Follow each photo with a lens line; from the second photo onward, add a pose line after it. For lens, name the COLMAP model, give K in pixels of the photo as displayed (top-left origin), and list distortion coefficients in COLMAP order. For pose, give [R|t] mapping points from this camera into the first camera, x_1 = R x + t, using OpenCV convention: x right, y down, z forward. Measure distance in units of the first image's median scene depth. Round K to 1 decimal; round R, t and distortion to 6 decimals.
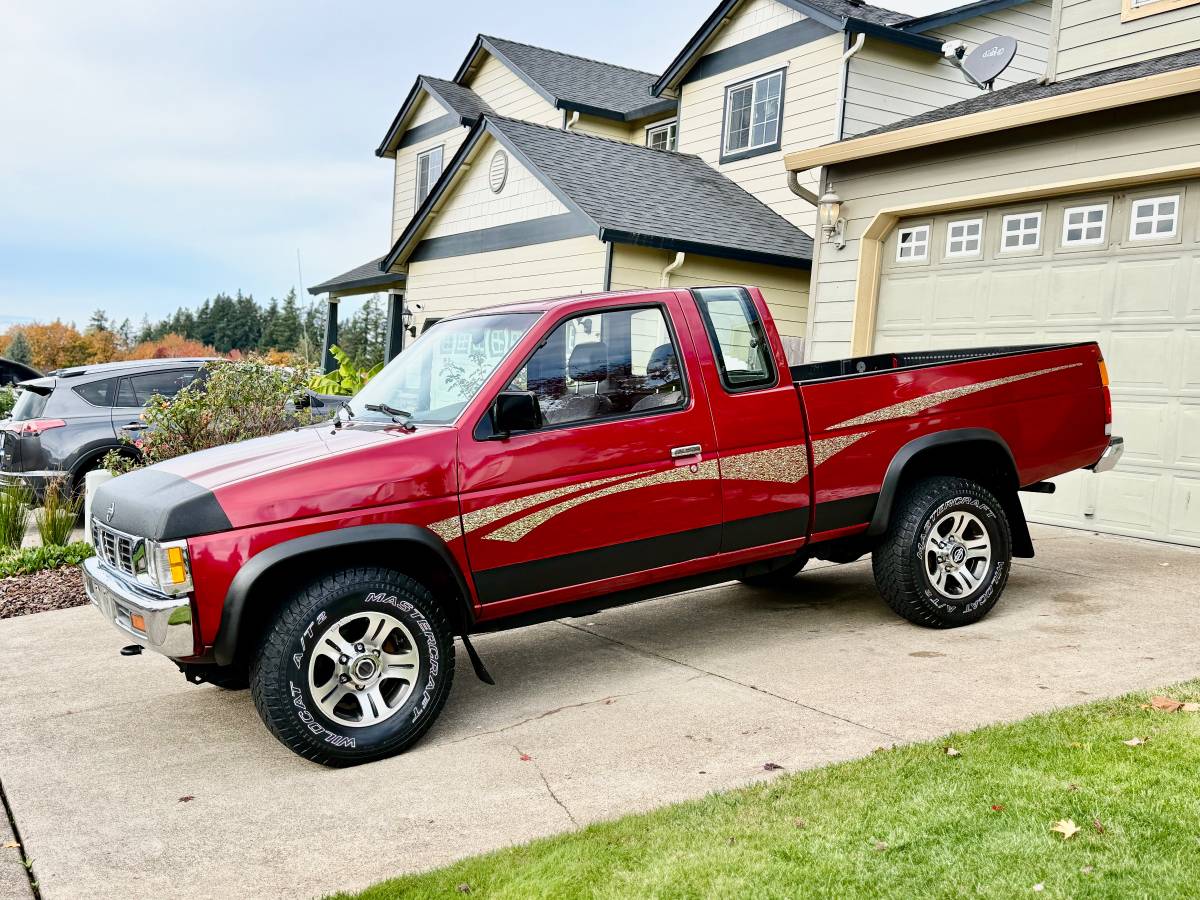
lens RADIAL K [[1268.4, 0, 611.0], [0, 1268.4, 449.5], [0, 0, 1]] dist [0.198504, -0.437791]
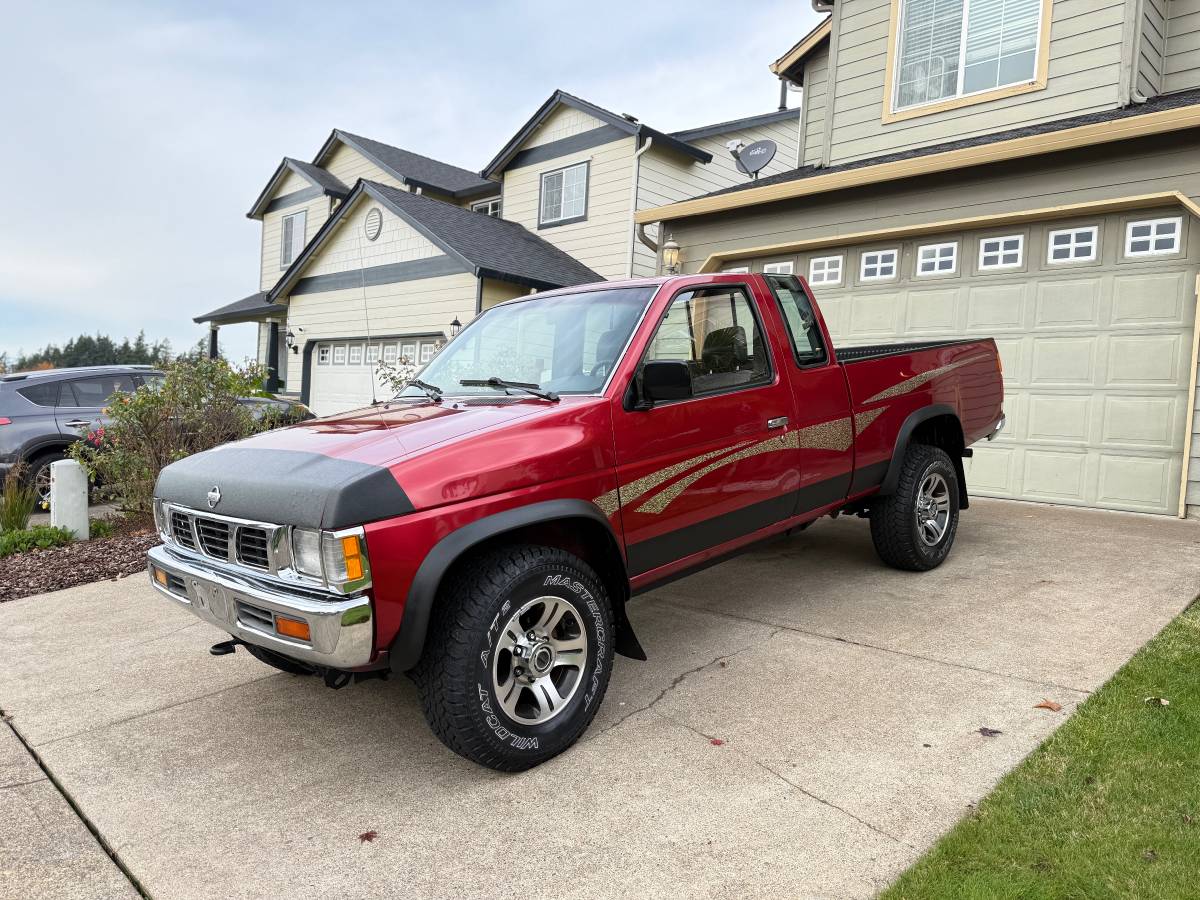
lens RADIAL K [[839.3, 0, 606.8], [0, 839.3, 448.3], [0, 0, 1]] dist [0.101986, -0.152912]
pose [[0.967255, -0.019285, 0.253071, -0.224663], [0.017577, 0.999805, 0.009008, 0.012376], [-0.253196, -0.004265, 0.967406, 0.309308]]
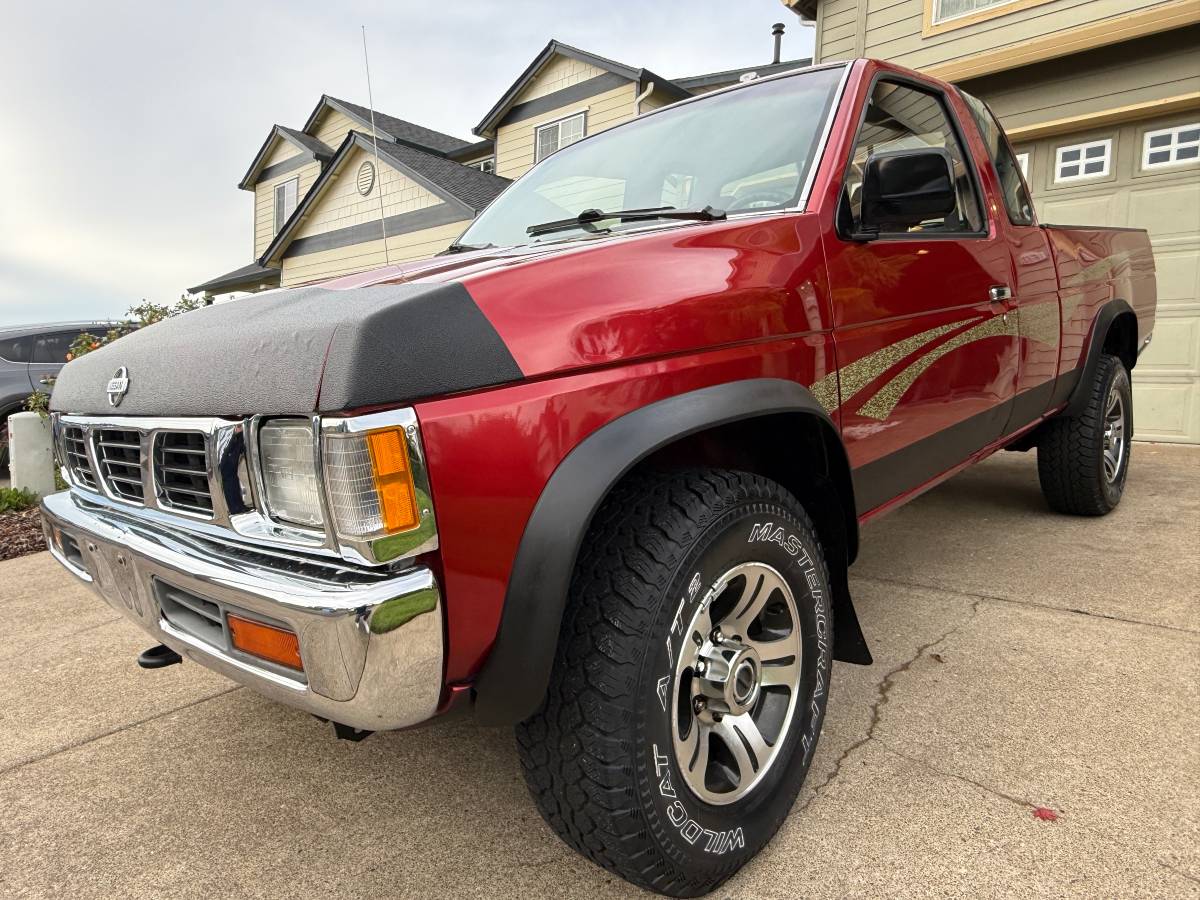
lens RADIAL K [[780.4, 0, 593.4], [0, 780.4, 442.6], [0, 0, 1]] dist [-0.002035, -0.000691]
pose [[0.963019, -0.043017, 0.265979, -0.242627], [0.034294, 0.998713, 0.037358, 0.052264], [-0.267244, -0.026855, 0.963255, 0.557316]]
